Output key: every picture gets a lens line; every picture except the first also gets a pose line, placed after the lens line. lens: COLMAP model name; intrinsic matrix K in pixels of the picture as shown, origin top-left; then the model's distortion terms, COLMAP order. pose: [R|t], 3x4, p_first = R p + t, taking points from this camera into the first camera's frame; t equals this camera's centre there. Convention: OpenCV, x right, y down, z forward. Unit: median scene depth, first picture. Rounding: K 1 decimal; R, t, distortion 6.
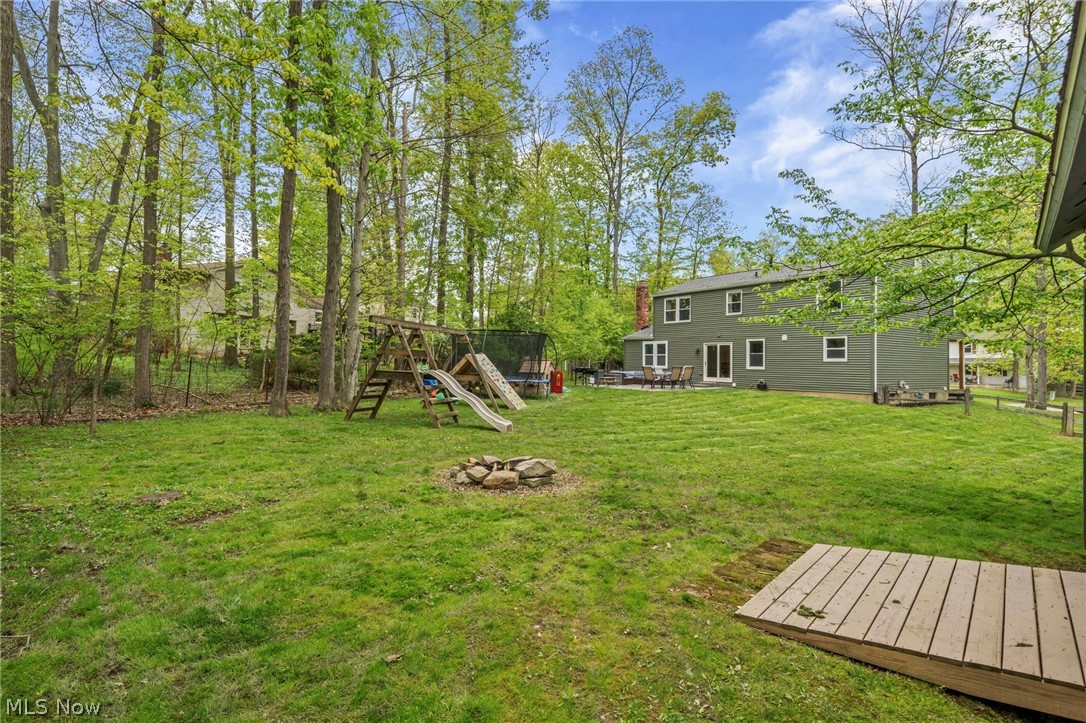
lens RADIAL K [[568.5, 0, 542.3], [0, 568.5, 356.8], [0, 0, 1]] dist [-0.003411, 0.000602]
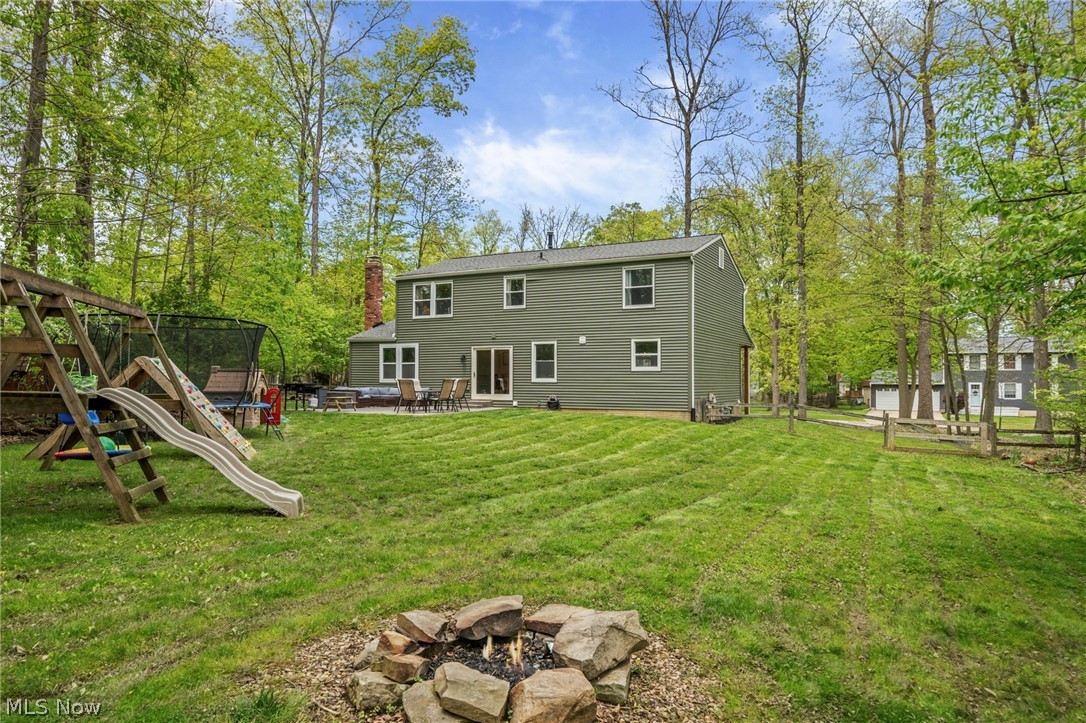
lens RADIAL K [[727.2, 0, 544.0], [0, 727.2, 371.9], [0, 0, 1]] dist [0.002616, 0.002125]
pose [[0.887047, -0.005510, 0.461646, -0.060931], [0.003768, 0.999982, 0.004695, 0.003673], [-0.461663, -0.002425, 0.887052, 0.136401]]
